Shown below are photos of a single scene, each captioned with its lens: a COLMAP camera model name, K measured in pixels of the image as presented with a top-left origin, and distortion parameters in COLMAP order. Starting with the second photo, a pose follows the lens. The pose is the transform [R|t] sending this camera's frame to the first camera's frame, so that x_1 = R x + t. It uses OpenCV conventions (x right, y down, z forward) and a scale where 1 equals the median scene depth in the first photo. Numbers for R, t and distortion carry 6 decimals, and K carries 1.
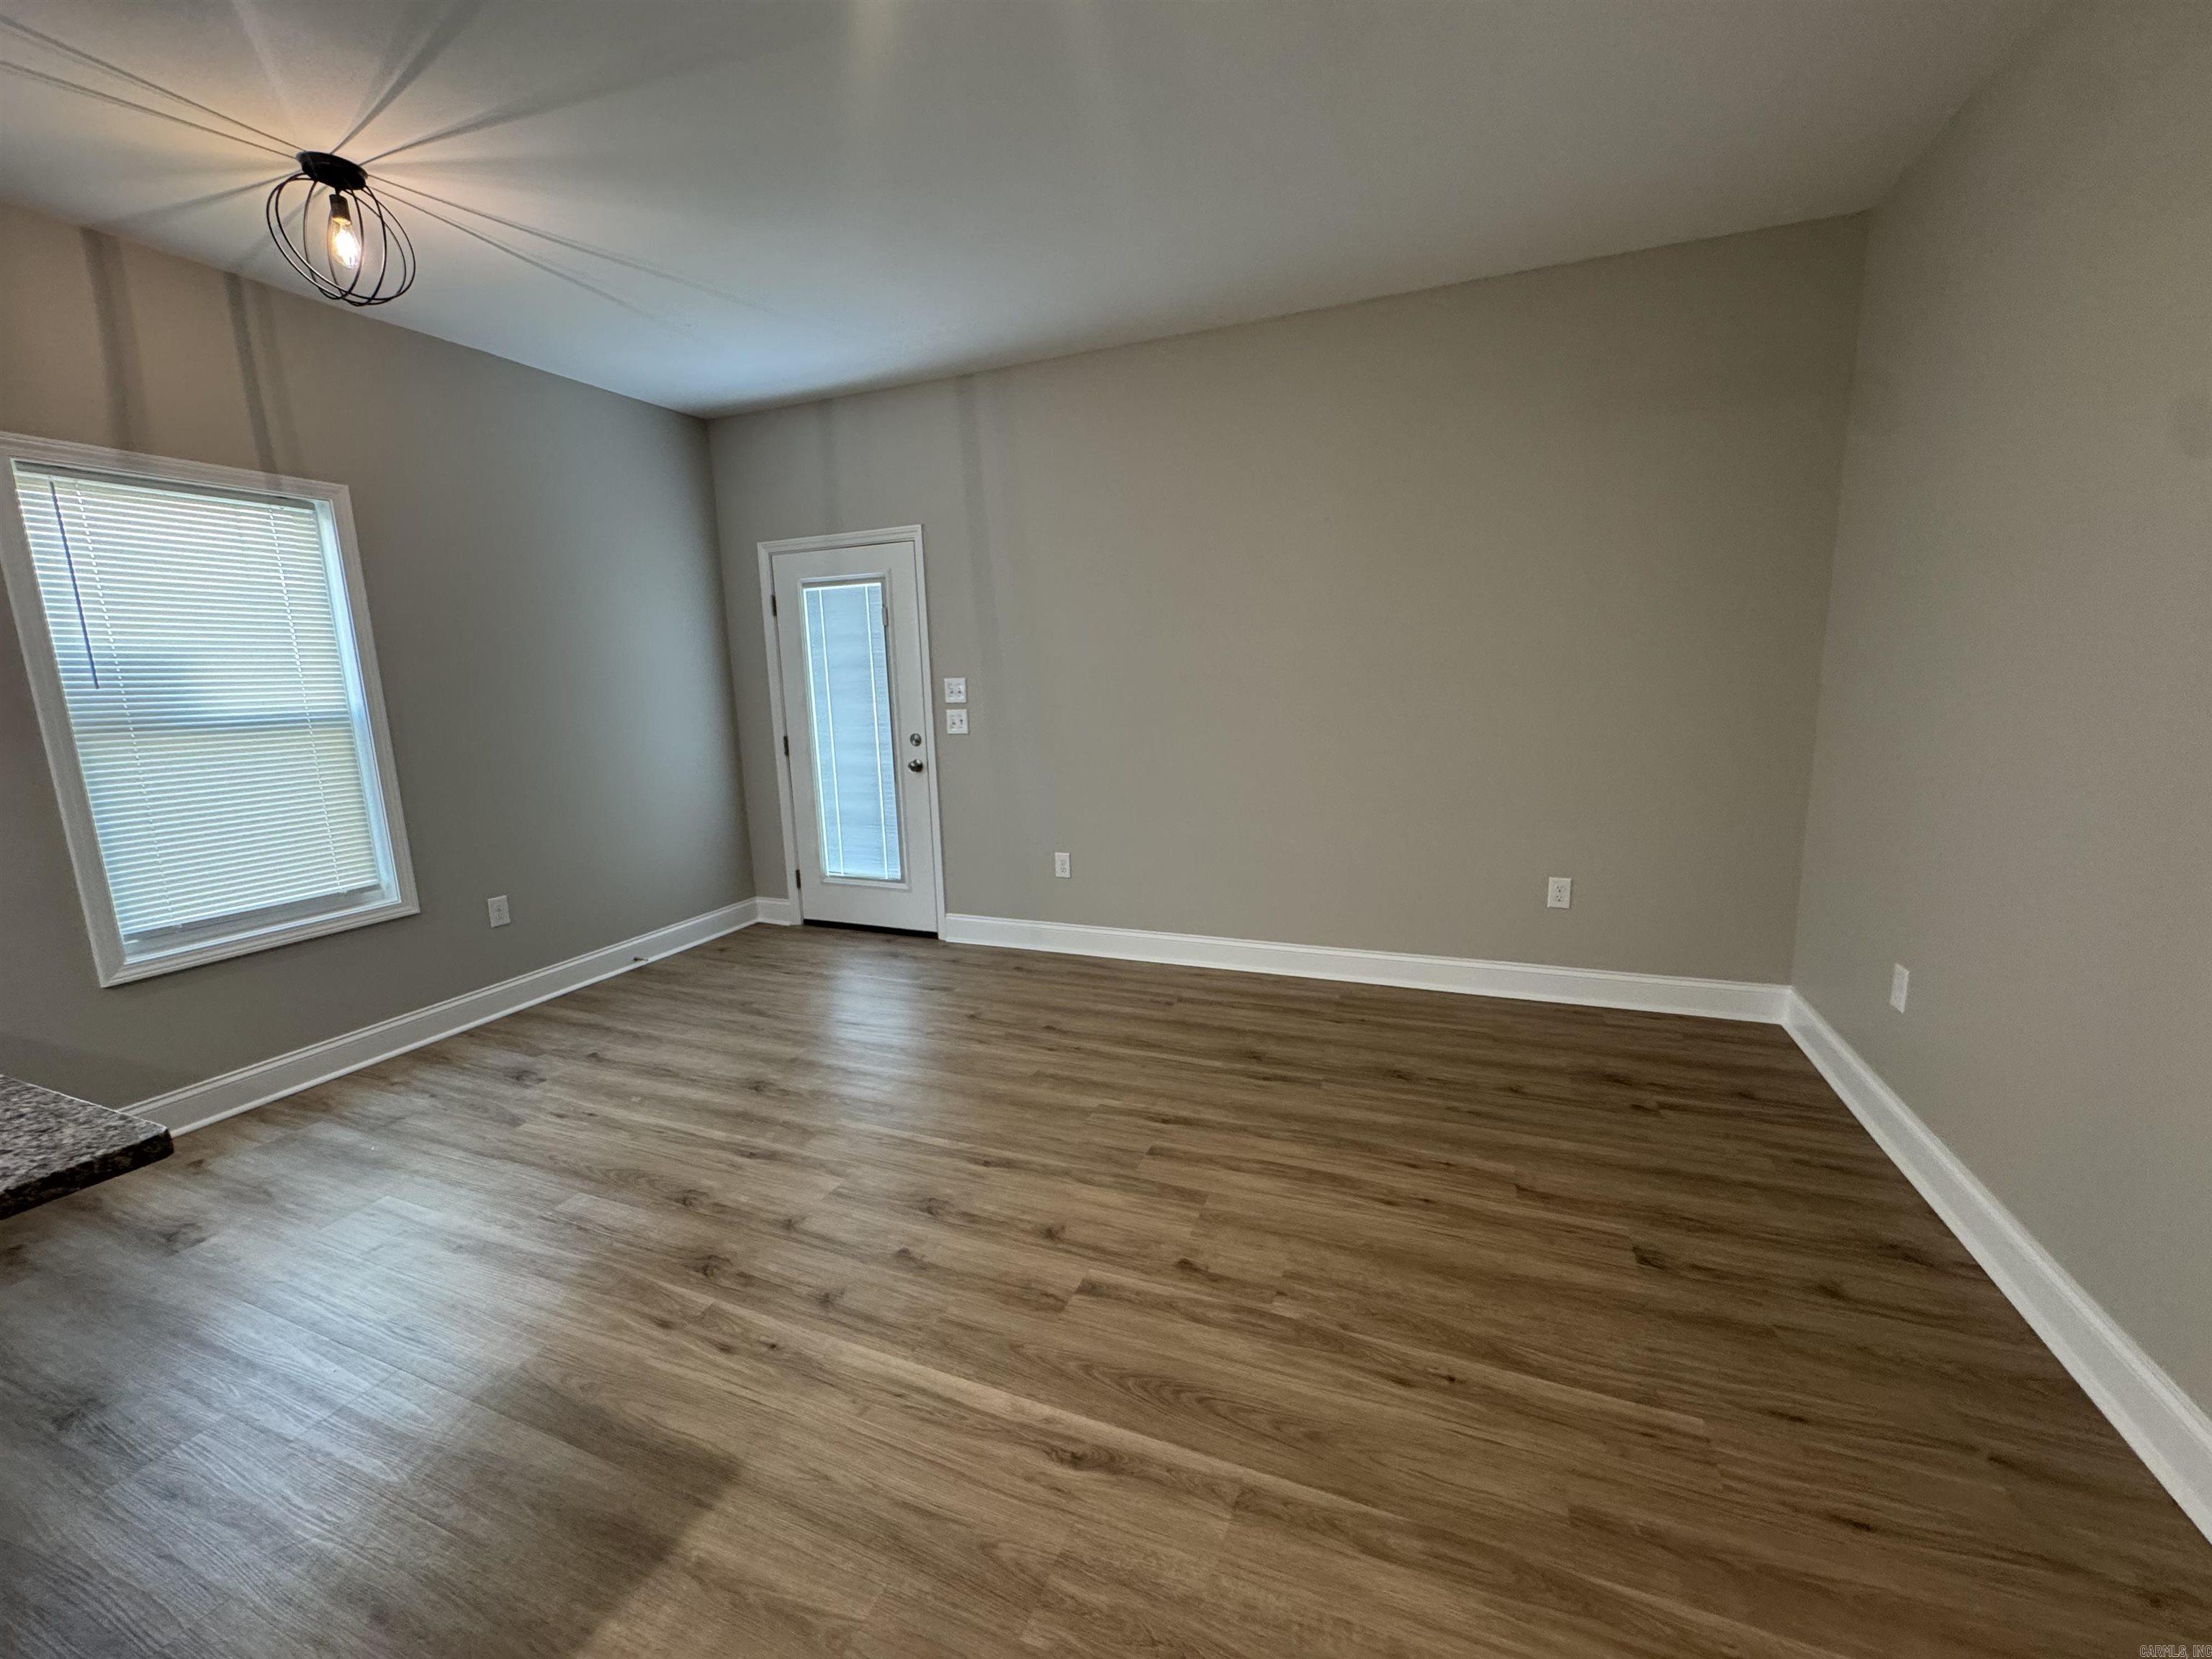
lens RADIAL K [[884.1, 0, 1103.3], [0, 884.1, 830.5], [0, 0, 1]] dist [-0.002718, -0.000092]
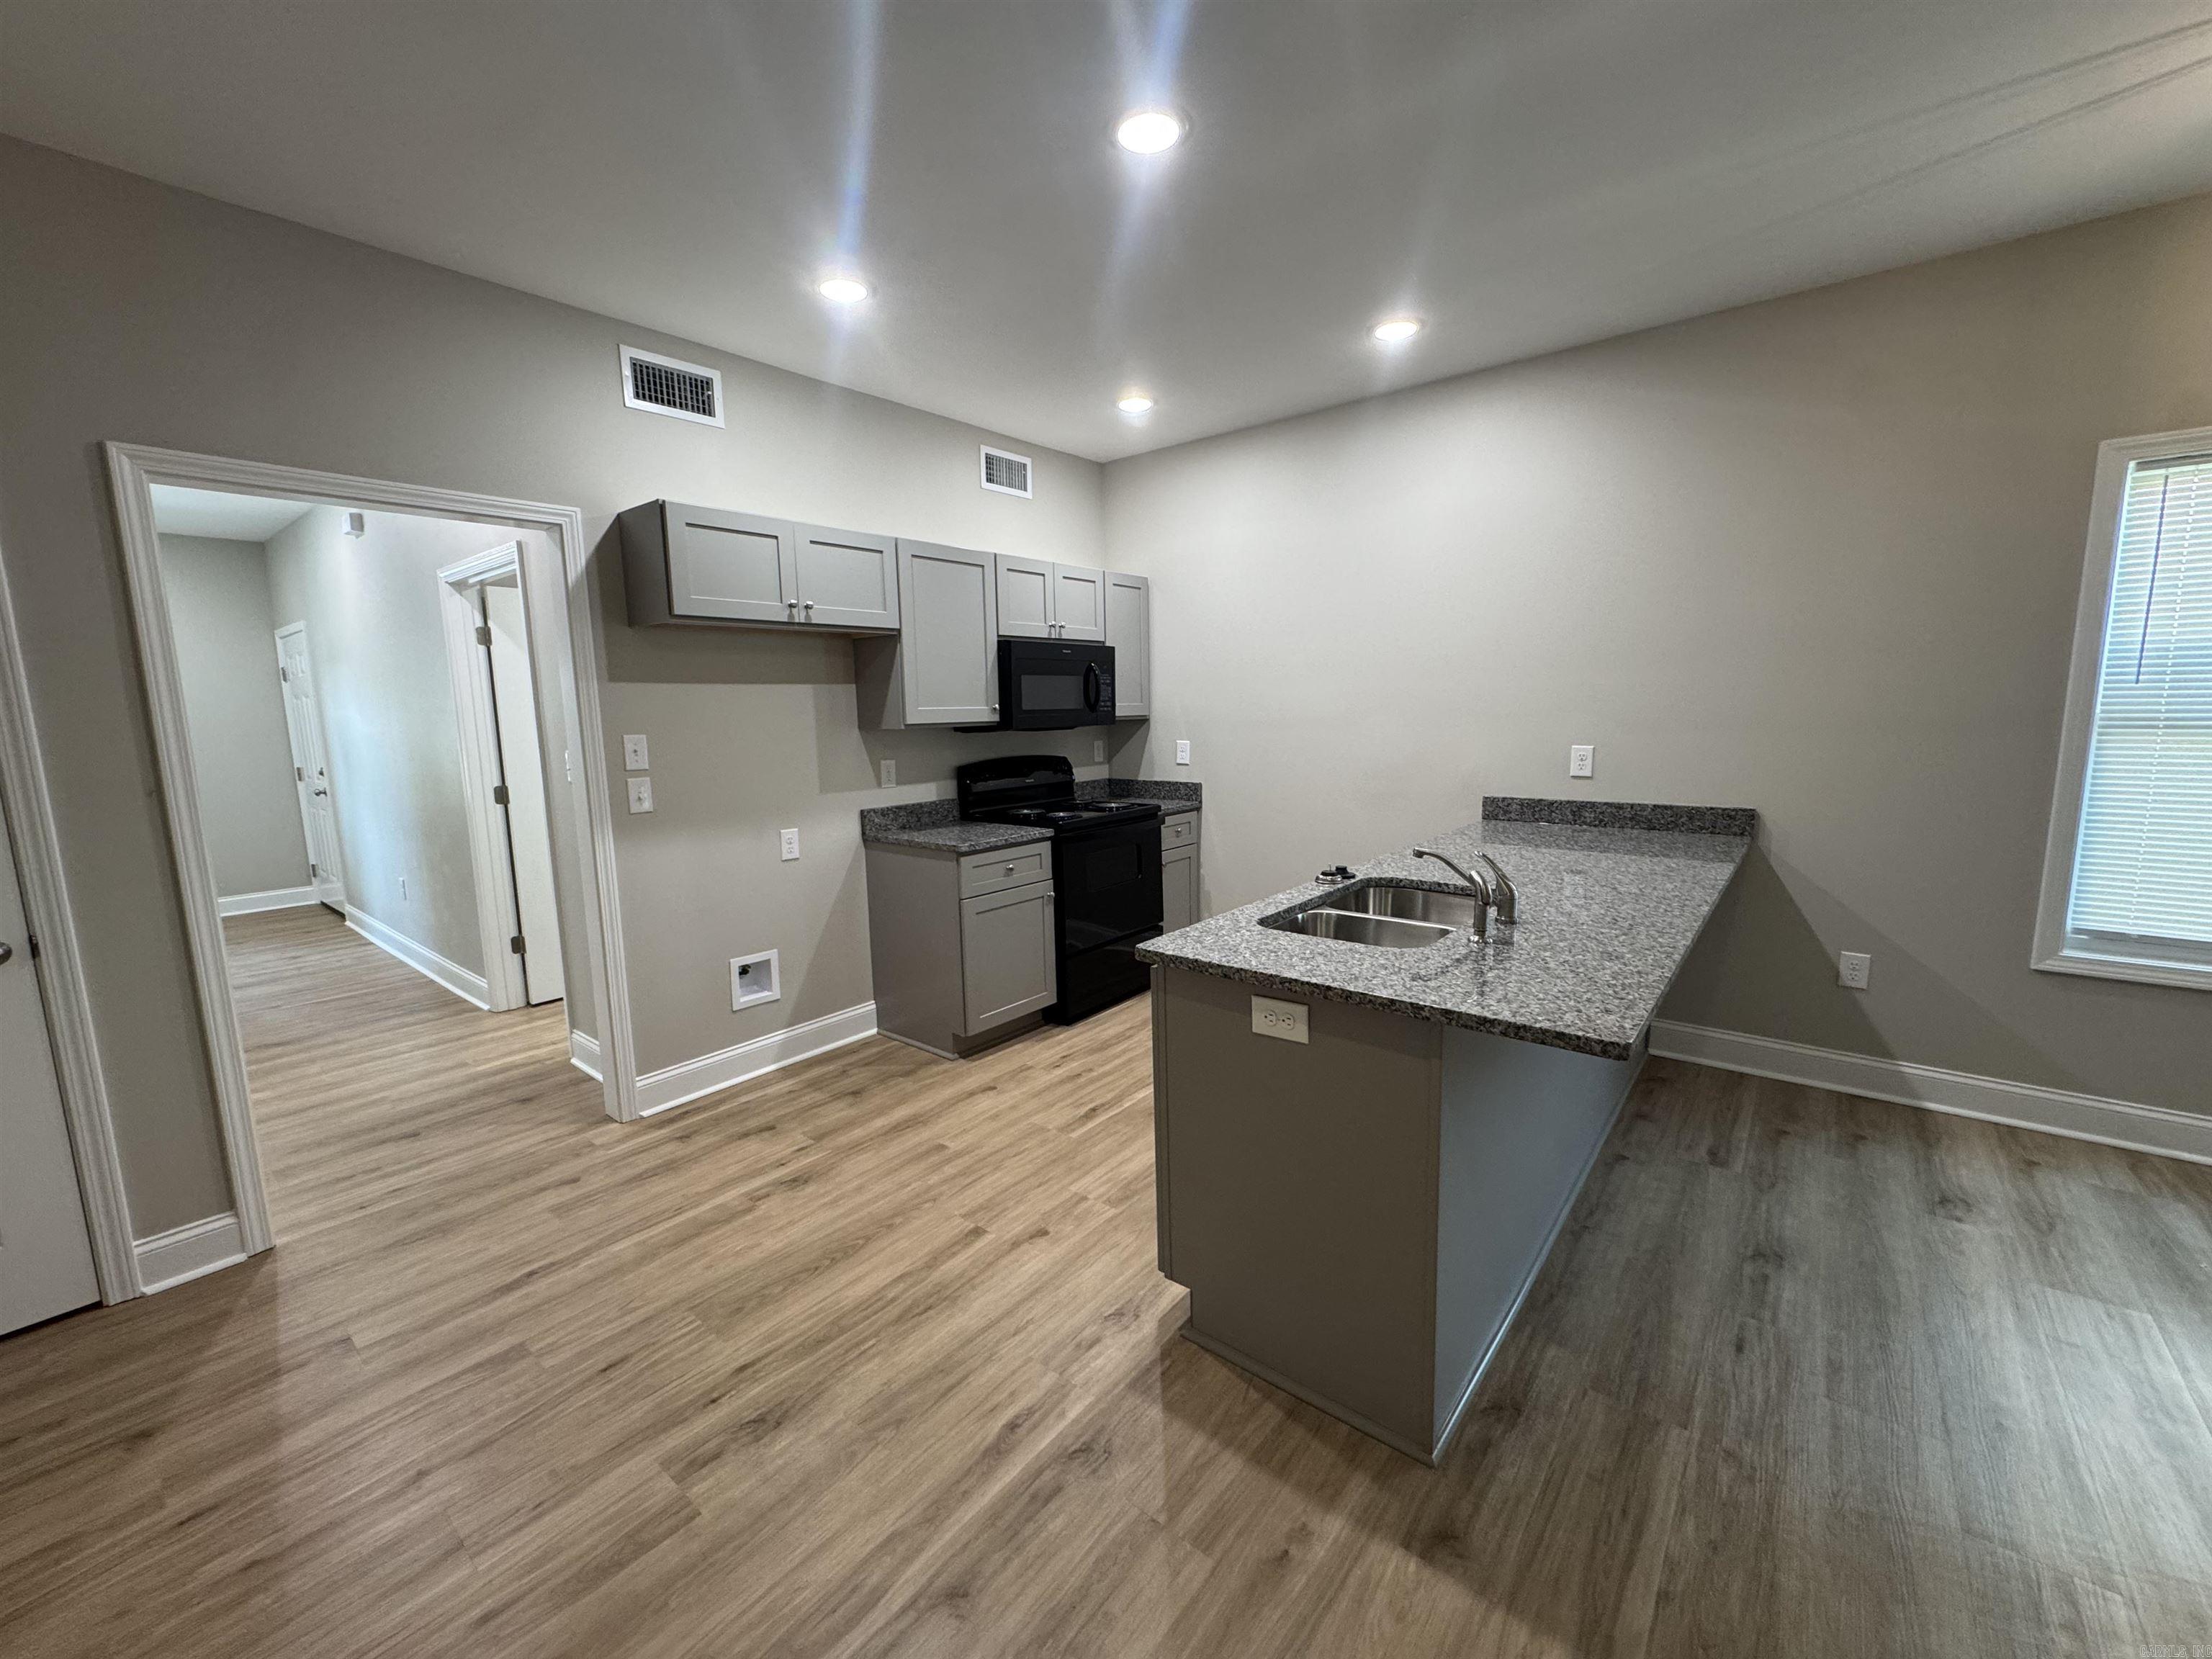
lens RADIAL K [[884.1, 0, 1103.3], [0, 884.1, 830.5], [0, 0, 1]] dist [-0.002718, -0.000092]
pose [[-0.291944, 0.174080, -0.940460, 0.150714], [-0.136031, 0.965743, 0.220988, -0.063459], [0.946712, 0.192448, -0.258263, 0.193072]]
